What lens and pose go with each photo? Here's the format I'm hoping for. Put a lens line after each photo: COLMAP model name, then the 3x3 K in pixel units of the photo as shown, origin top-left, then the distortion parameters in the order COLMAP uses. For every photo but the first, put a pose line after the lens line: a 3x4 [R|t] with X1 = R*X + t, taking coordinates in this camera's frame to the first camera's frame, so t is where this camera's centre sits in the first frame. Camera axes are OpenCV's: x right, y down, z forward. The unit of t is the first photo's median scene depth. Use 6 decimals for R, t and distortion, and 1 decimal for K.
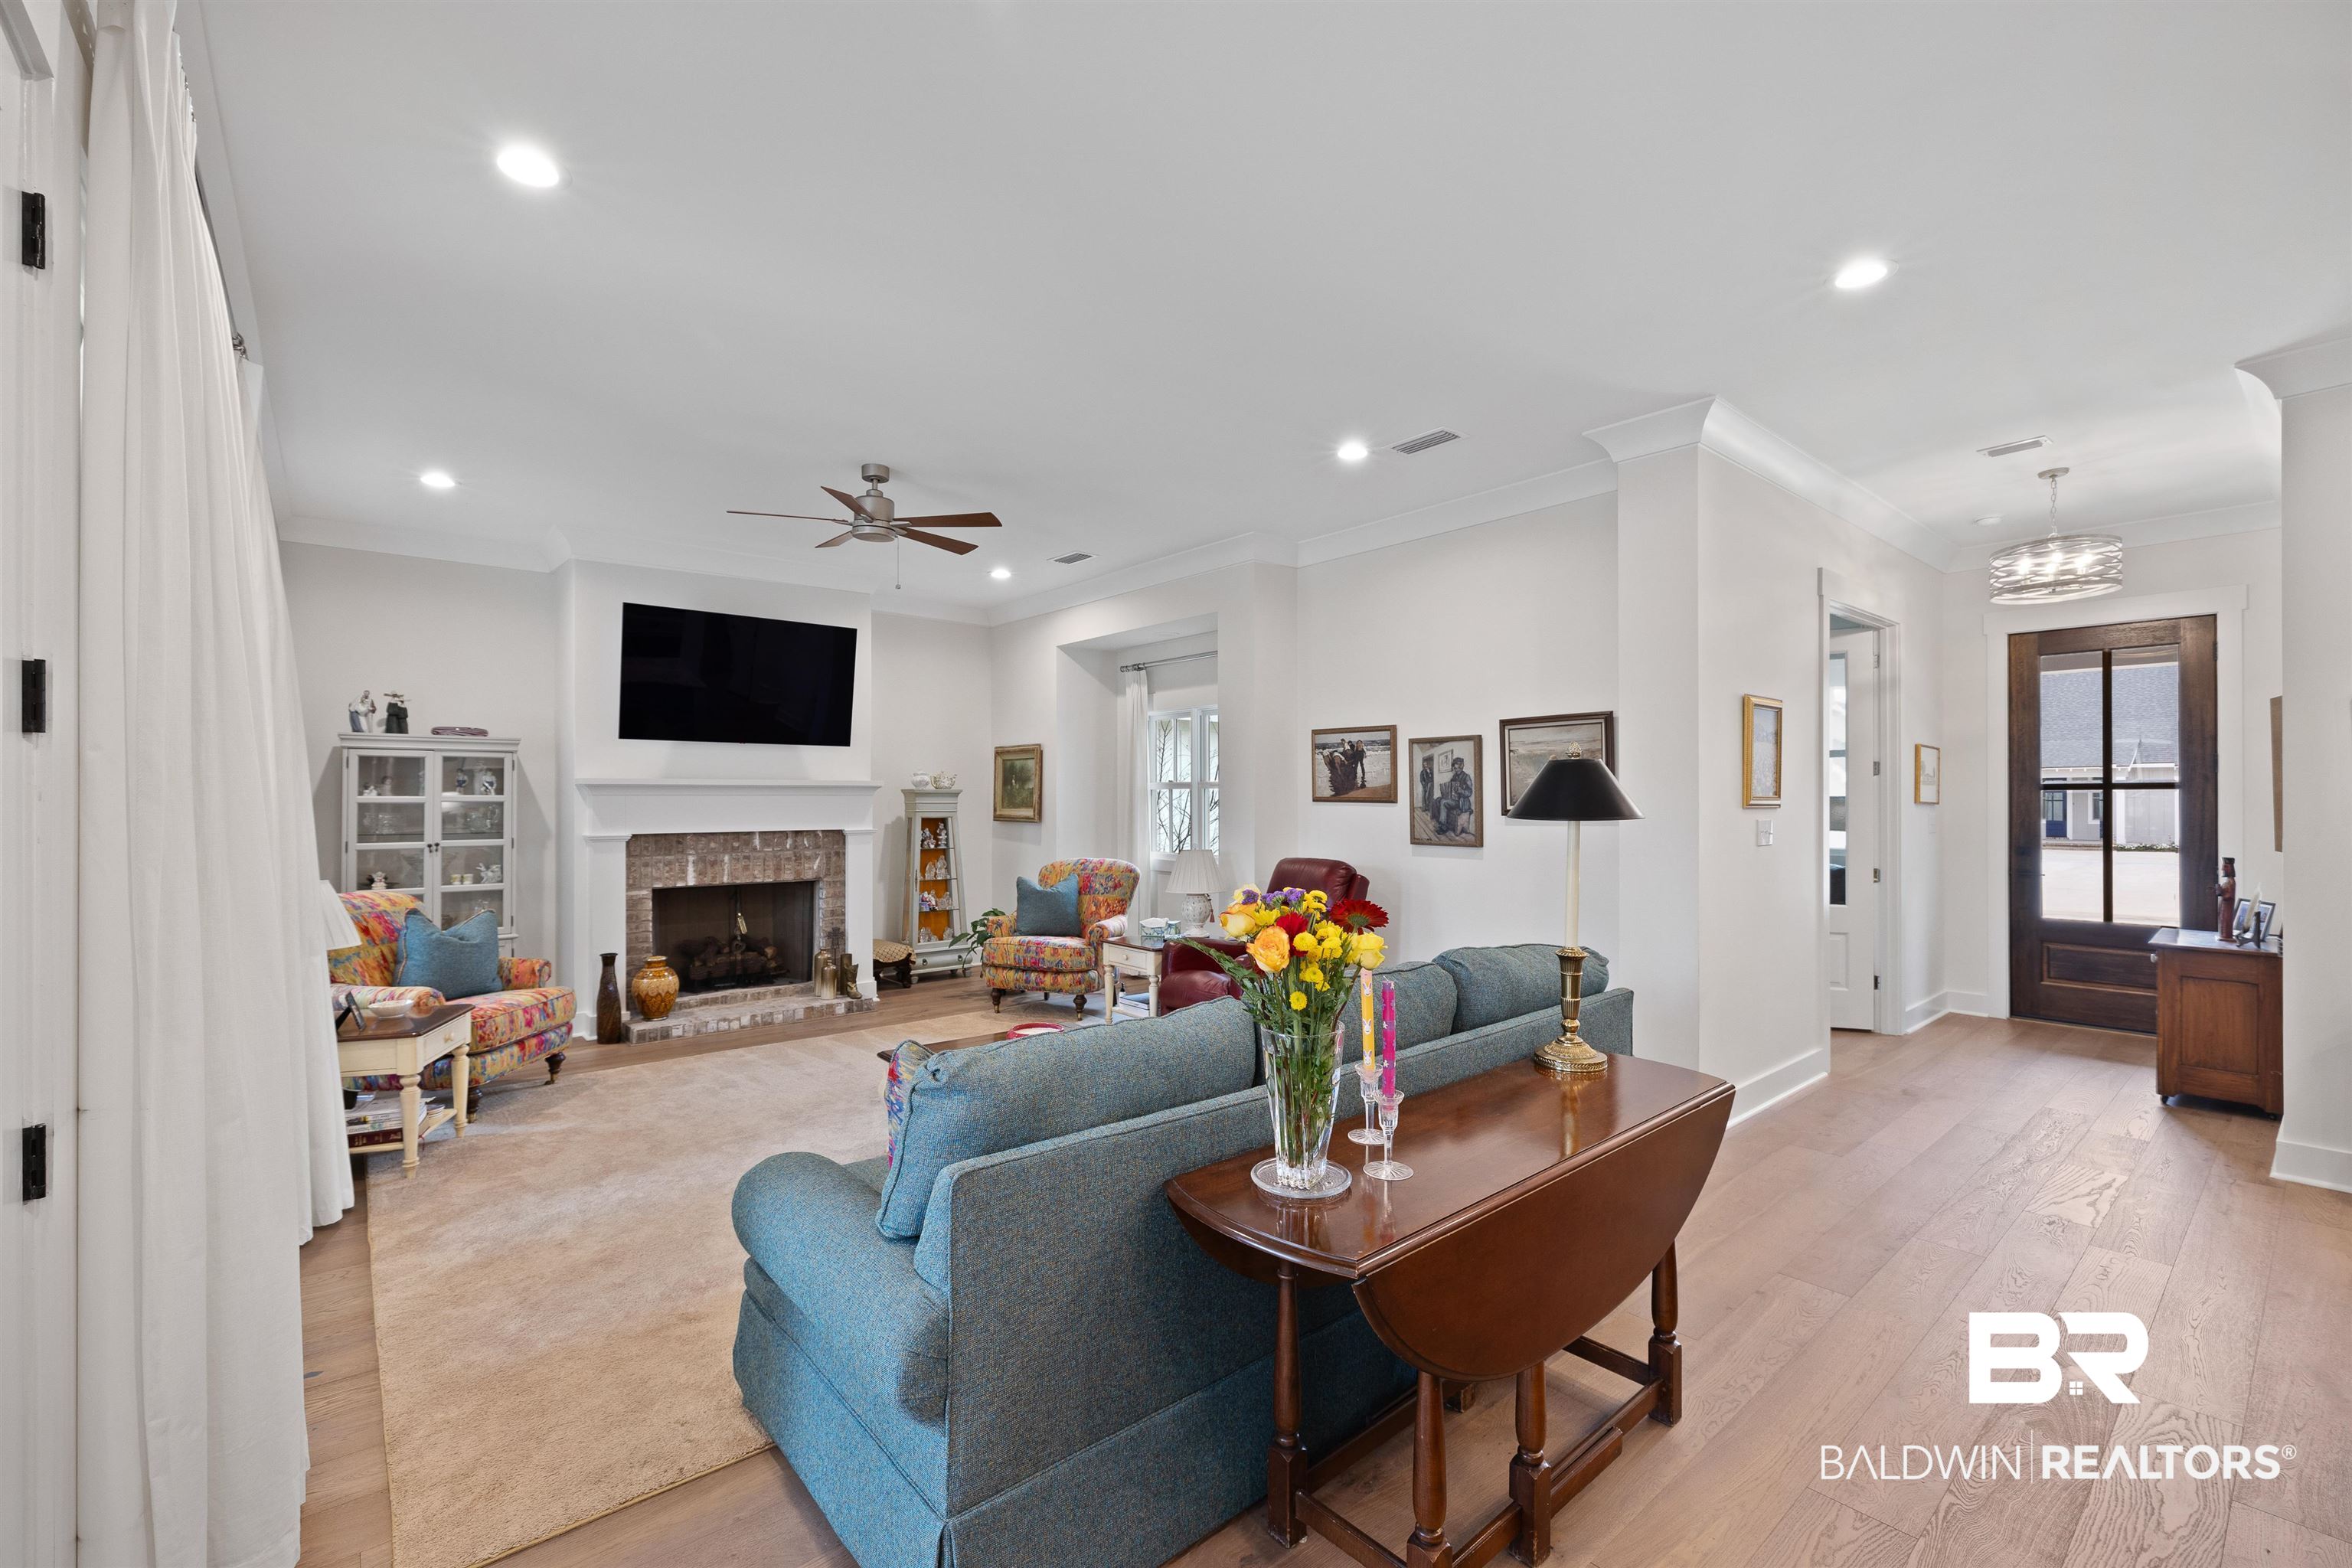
lens RADIAL K [[992.3, 0, 1172.2], [0, 992.3, 796.3], [0, 0, 1]] dist [0.001119, -0.001572]
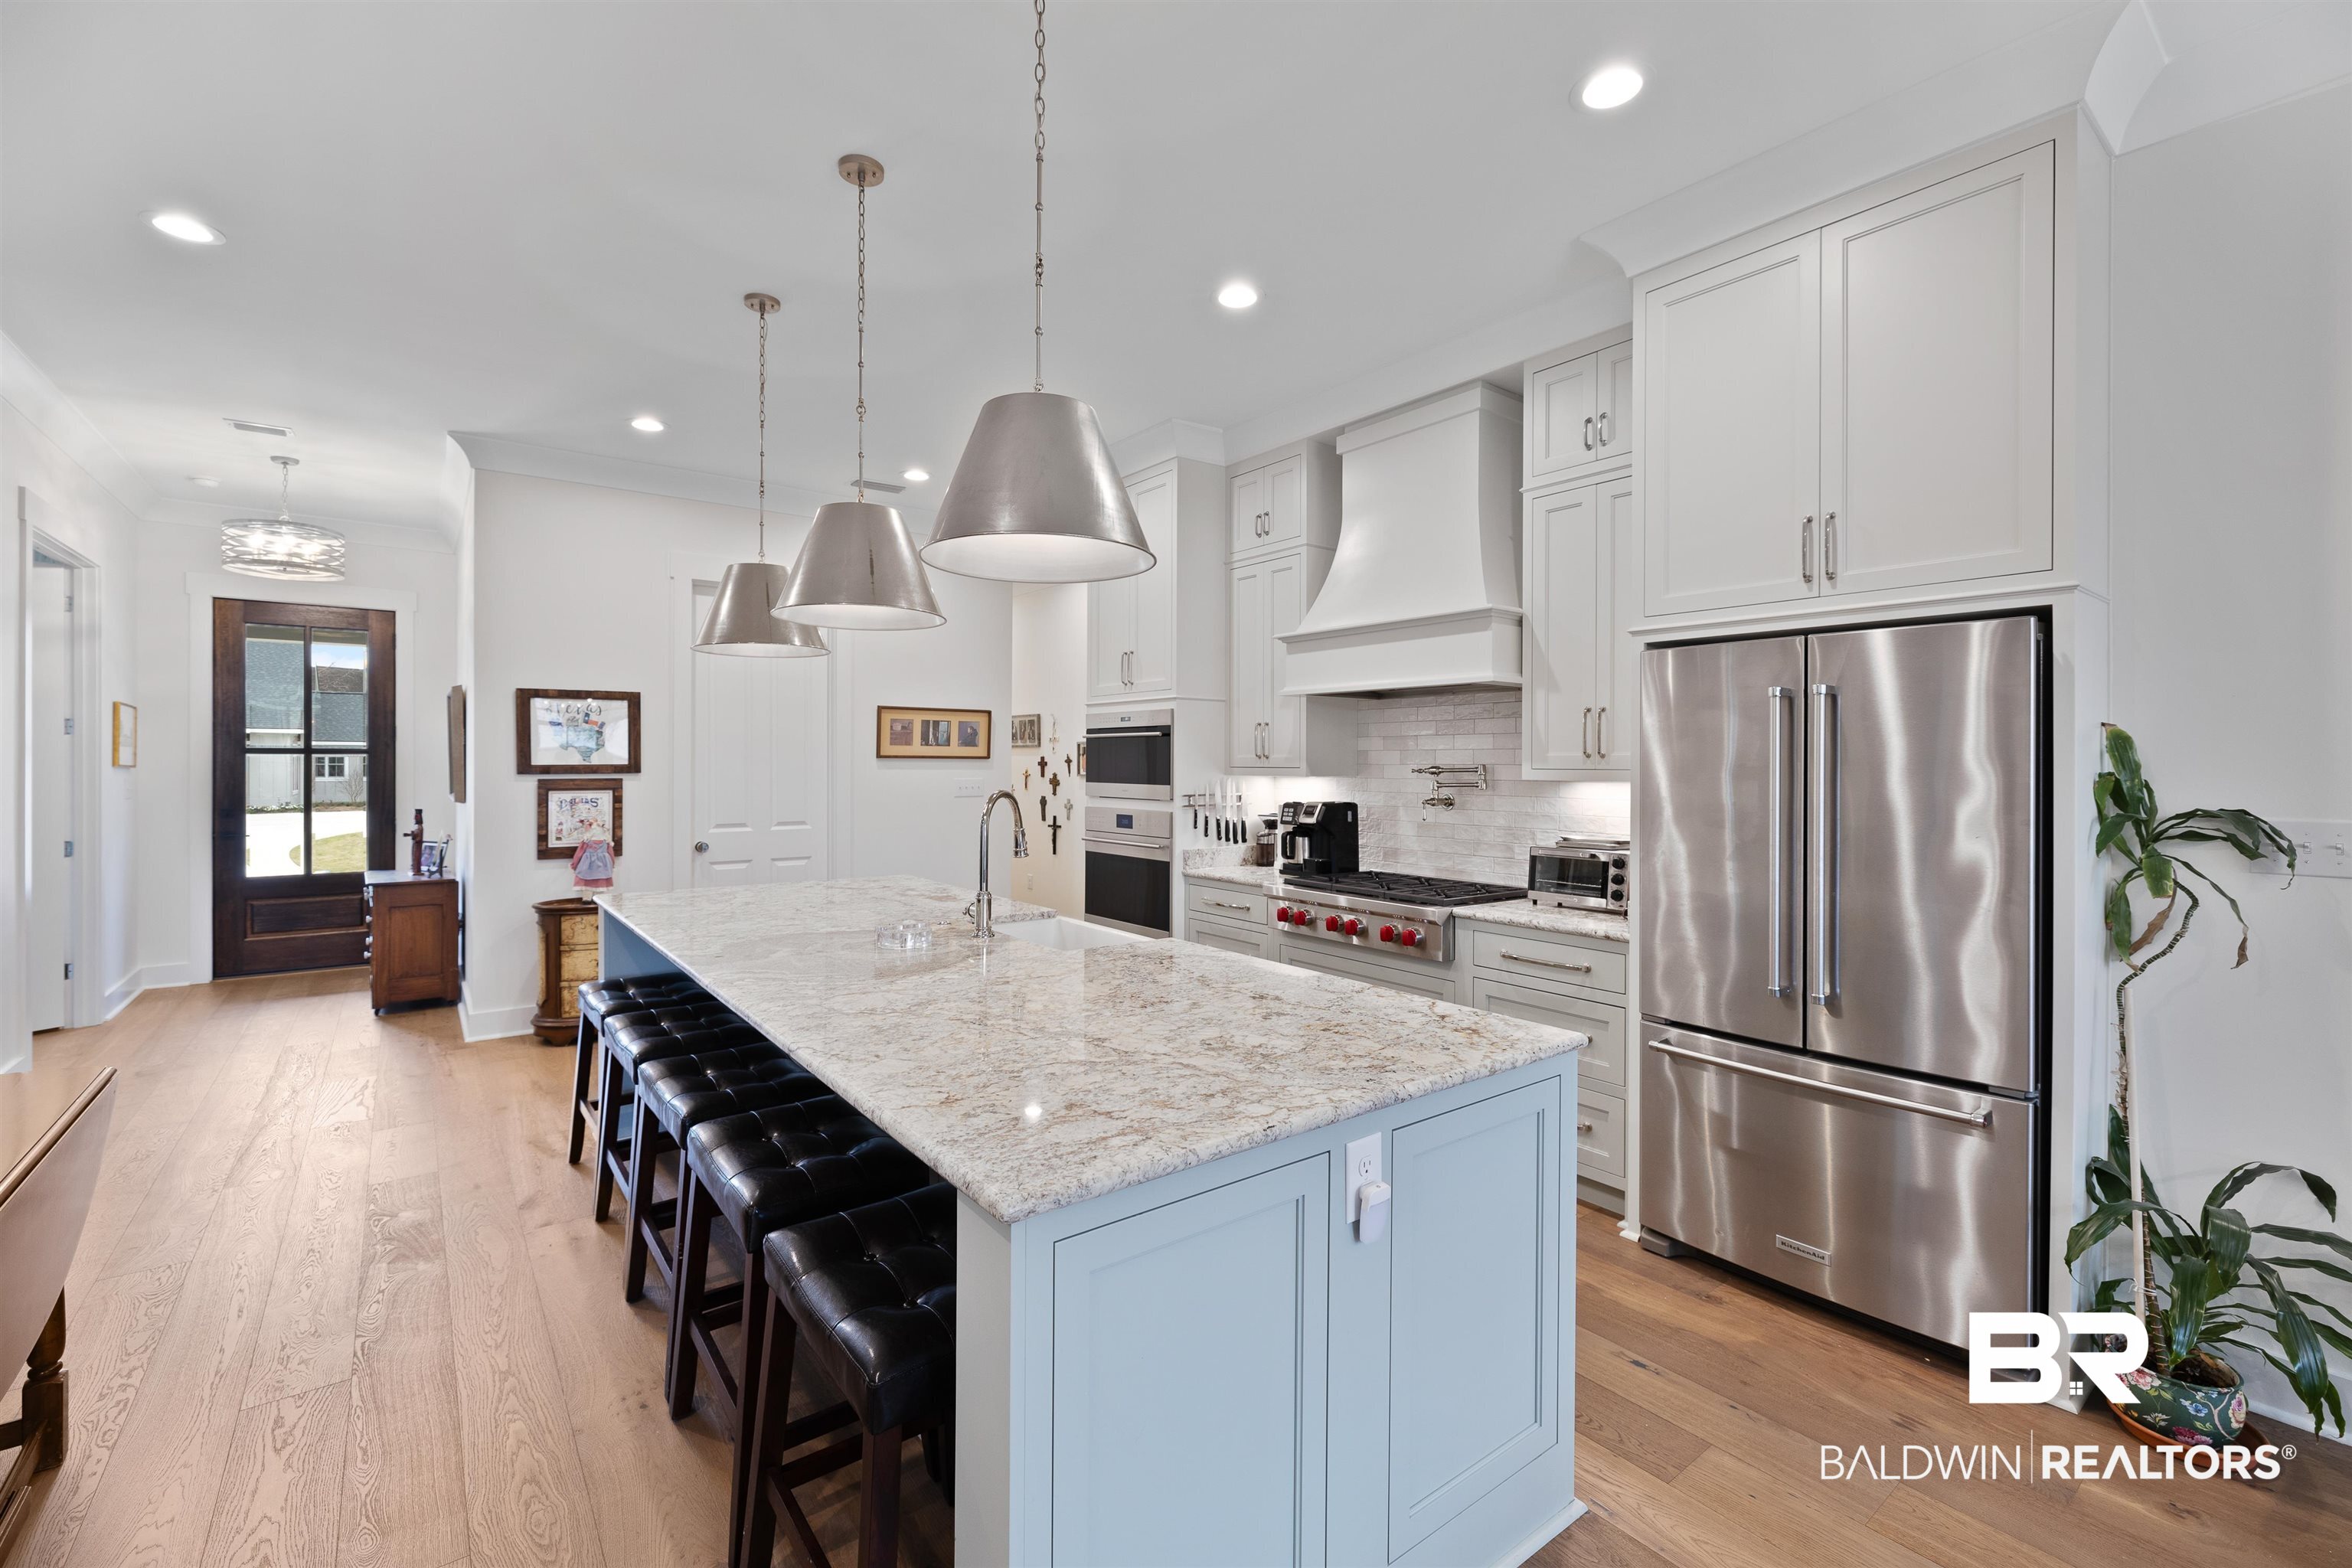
lens RADIAL K [[992.3, 0, 1170.8], [0, 992.3, 771.5], [0, 0, 1]] dist [0.001119, -0.001572]
pose [[0.047347, -0.006677, 0.998856, -0.124444], [-0.004616, 0.999966, 0.006903, 0.000814], [-0.998868, -0.004937, 0.047315, -0.013371]]
